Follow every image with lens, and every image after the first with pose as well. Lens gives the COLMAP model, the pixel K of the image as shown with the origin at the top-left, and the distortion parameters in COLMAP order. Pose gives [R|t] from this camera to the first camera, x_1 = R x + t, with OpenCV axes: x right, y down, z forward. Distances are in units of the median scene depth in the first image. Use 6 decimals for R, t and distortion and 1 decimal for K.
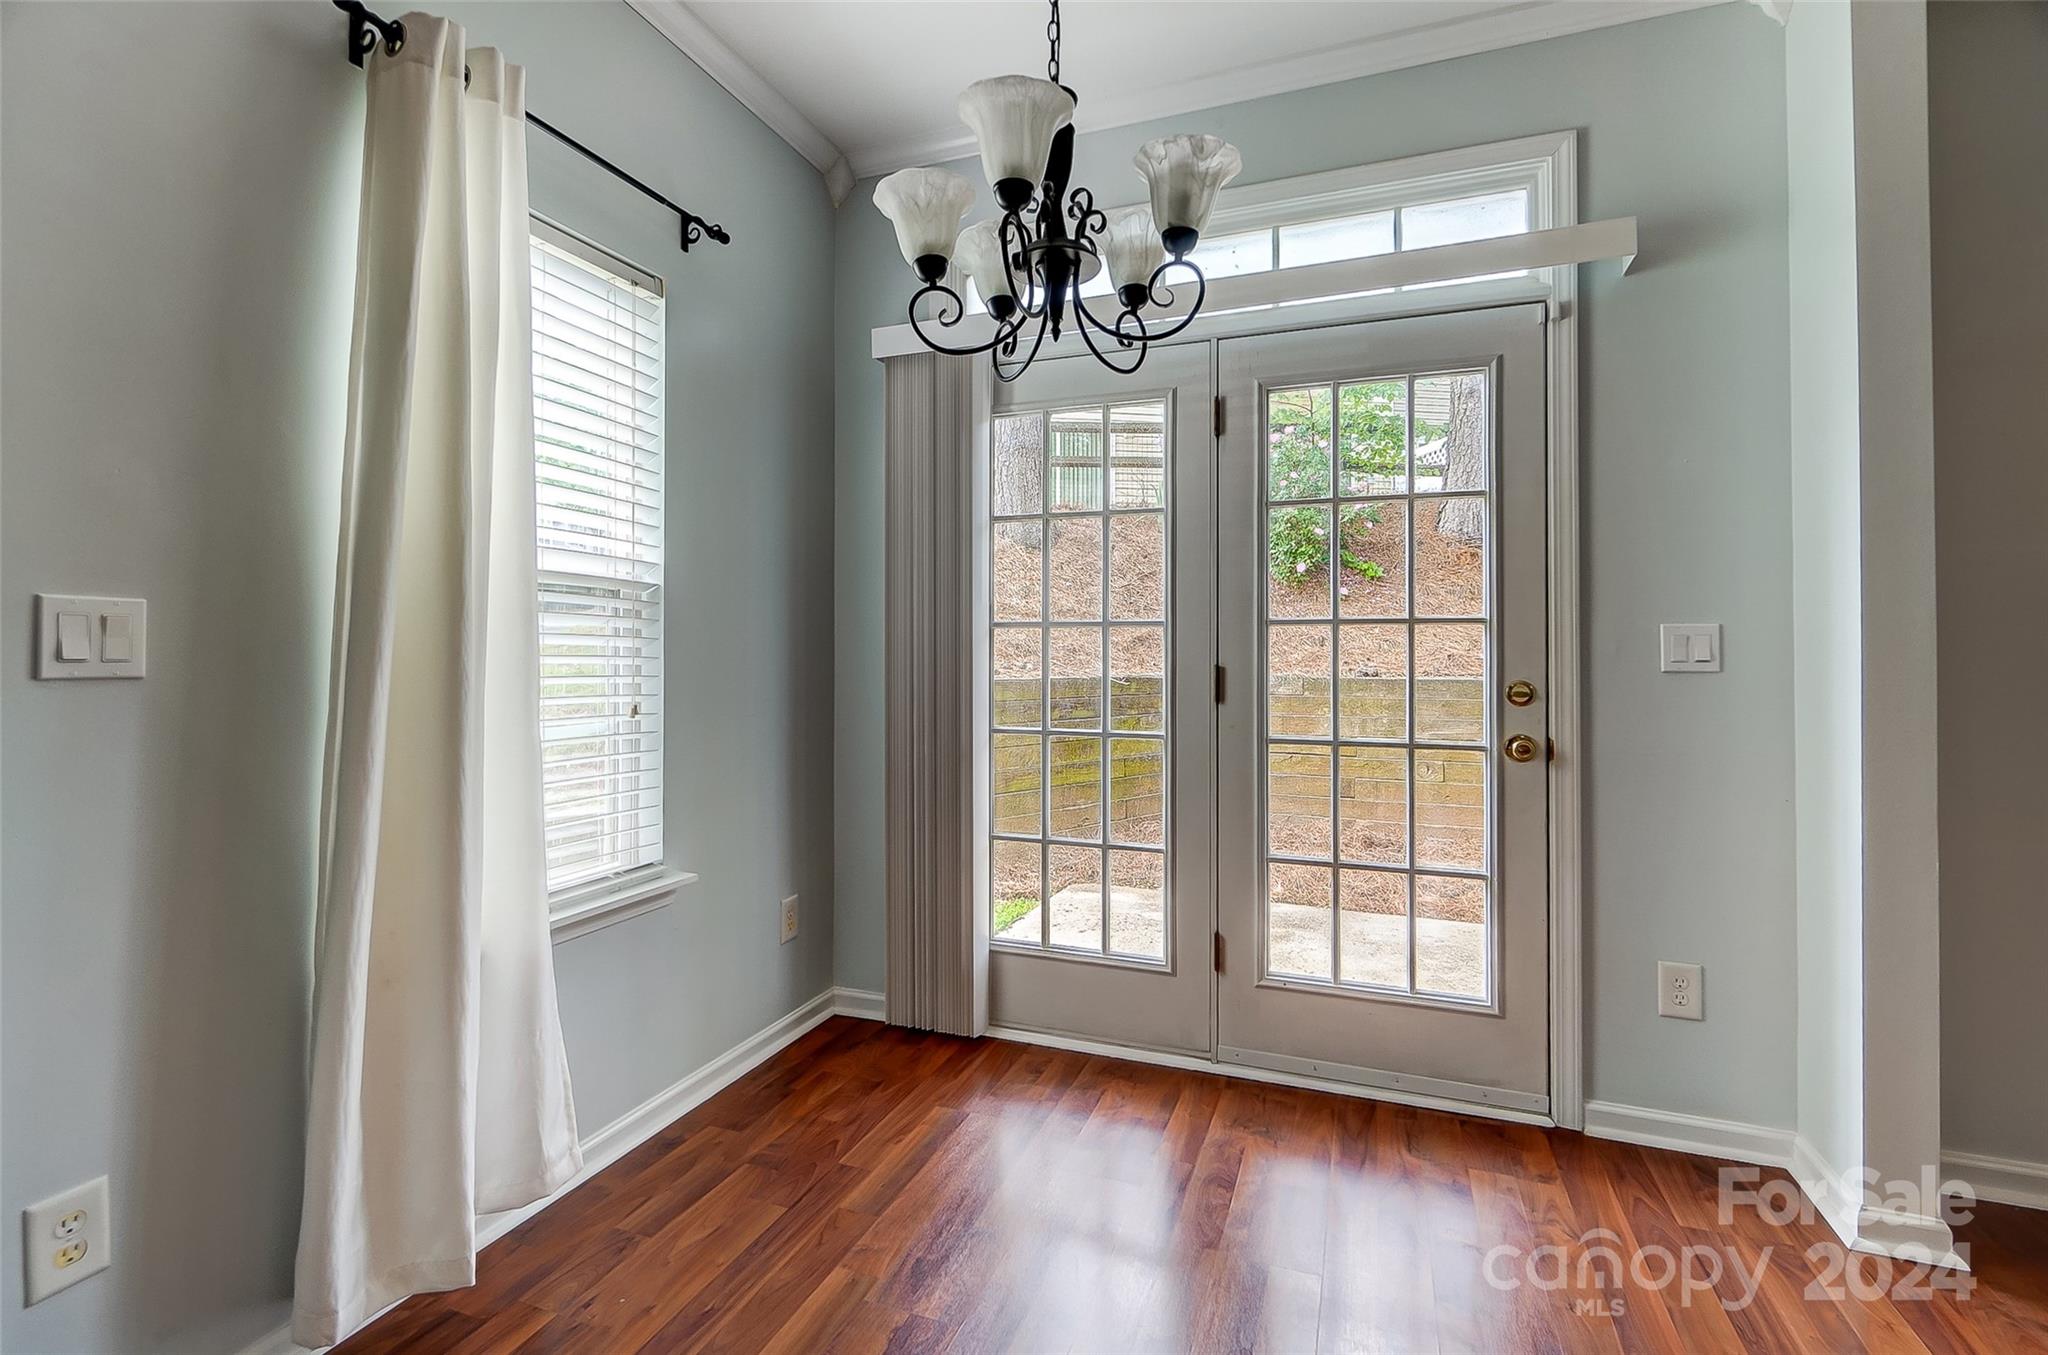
lens RADIAL K [[925.5, 0, 1020.3], [0, 925.5, 662.0], [0, 0, 1]] dist [-0.002216, 0.000517]
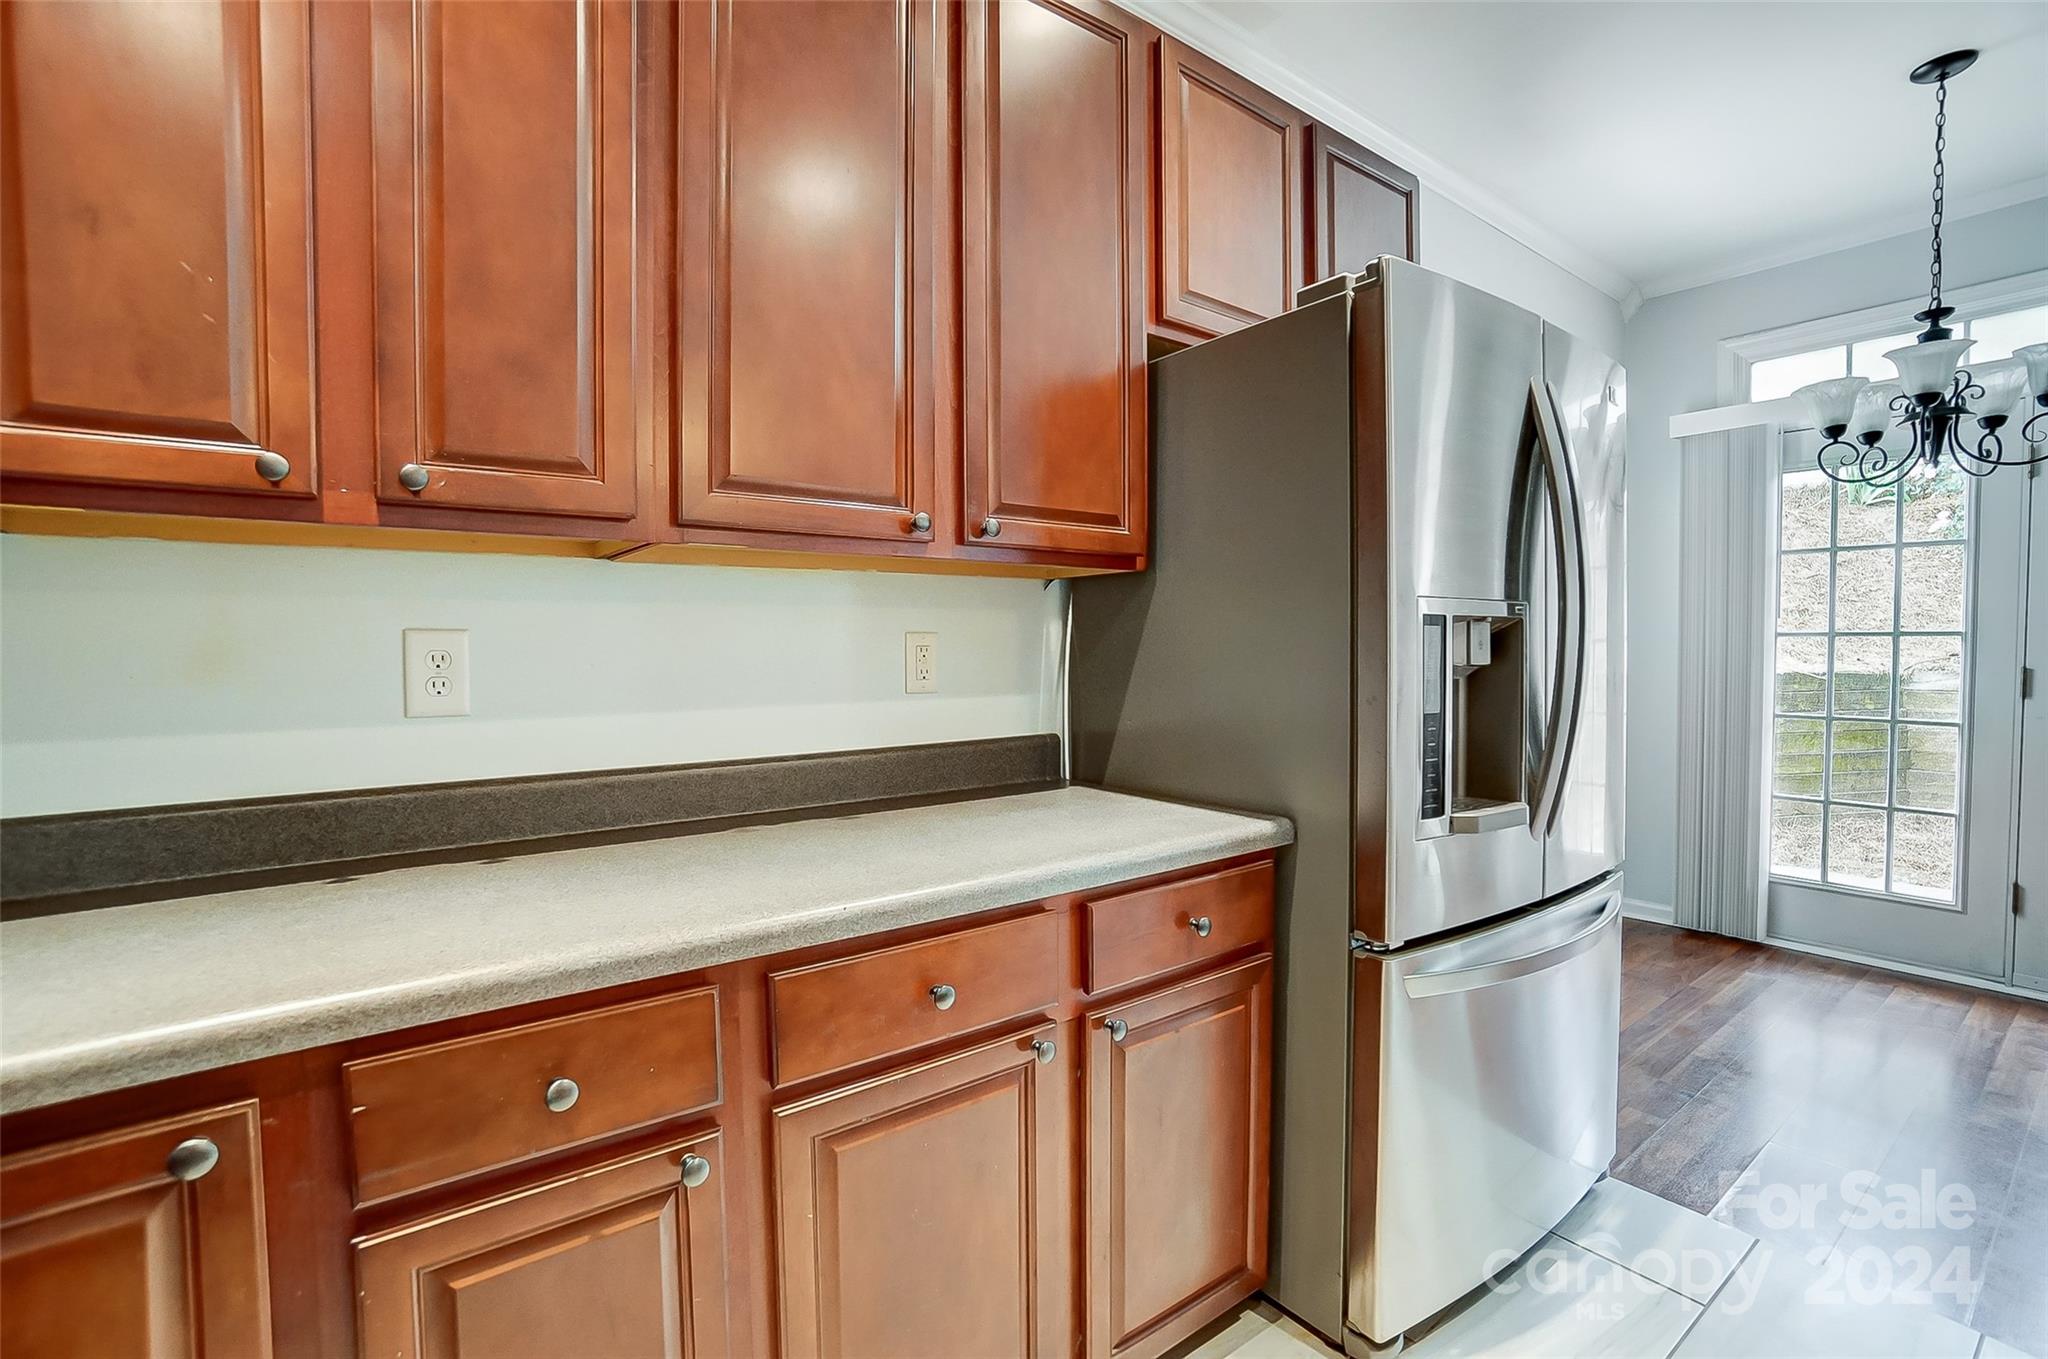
lens RADIAL K [[925.5, 0, 1028.1], [0, 925.5, 688.6], [0, 0, 1]] dist [-0.002216, 0.000517]
pose [[0.861515, 0.017117, -0.507443, -0.302057], [0.004259, 0.999153, 0.040934, -0.023533], [0.507714, -0.037426, 0.860713, -0.722241]]
